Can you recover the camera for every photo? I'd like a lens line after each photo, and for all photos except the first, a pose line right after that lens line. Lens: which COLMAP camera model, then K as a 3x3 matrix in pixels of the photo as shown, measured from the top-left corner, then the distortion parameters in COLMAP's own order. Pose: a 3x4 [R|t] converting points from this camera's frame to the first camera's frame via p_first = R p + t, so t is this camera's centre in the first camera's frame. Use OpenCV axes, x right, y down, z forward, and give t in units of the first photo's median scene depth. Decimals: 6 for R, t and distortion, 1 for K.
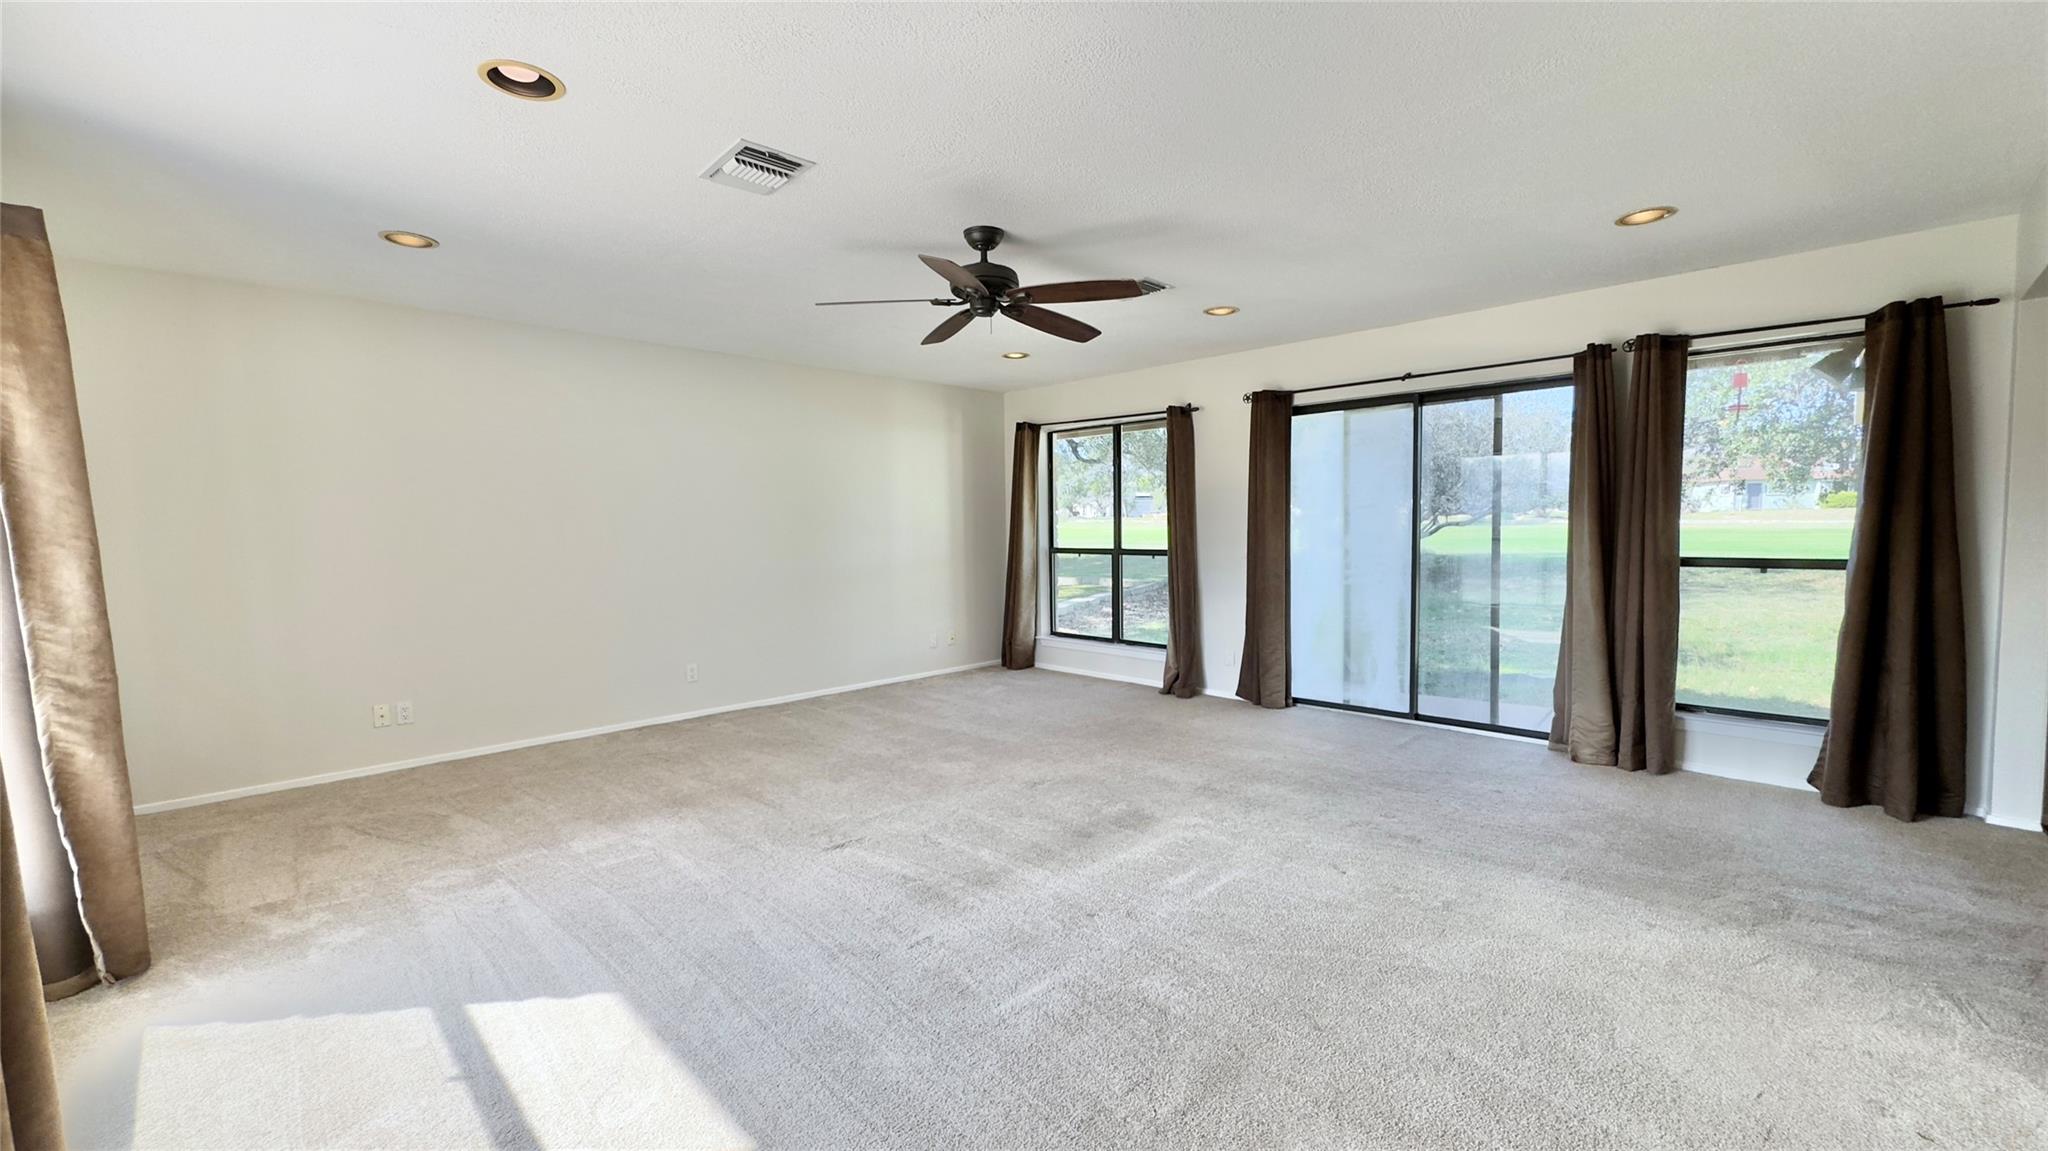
lens RADIAL K [[815.0, 0, 1038.8], [0, 815.0, 581.9], [0, 0, 1]] dist [-0.003178, 0.001643]
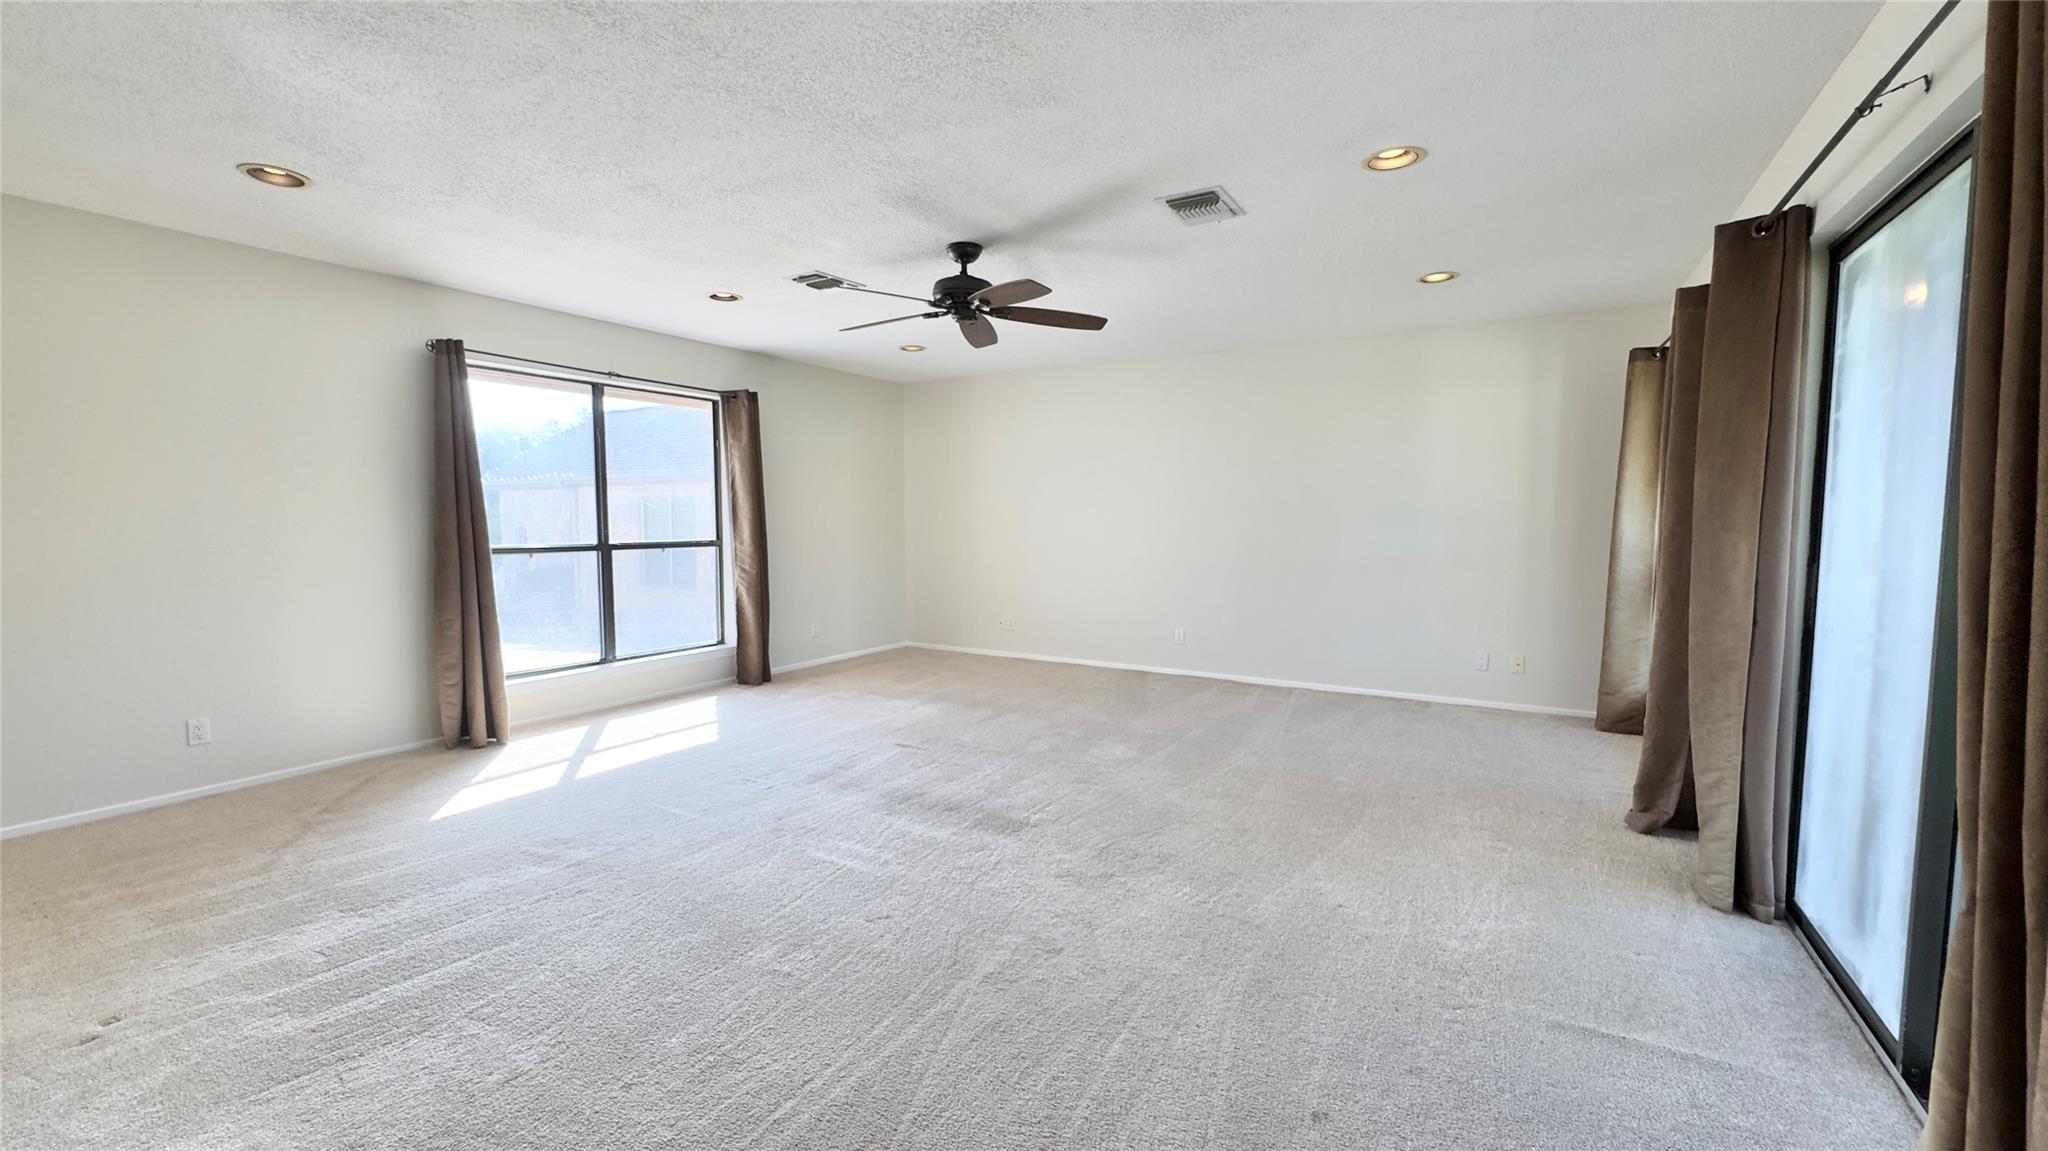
lens RADIAL K [[815.0, 0, 1008.1], [0, 815.0, 575.4], [0, 0, 1]] dist [-0.003178, 0.001643]
pose [[0.225491, 0.075458, -0.971319, 0.716940], [-0.071498, 0.995589, 0.060745, -0.033201], [0.971618, 0.055750, 0.229892, 0.559742]]
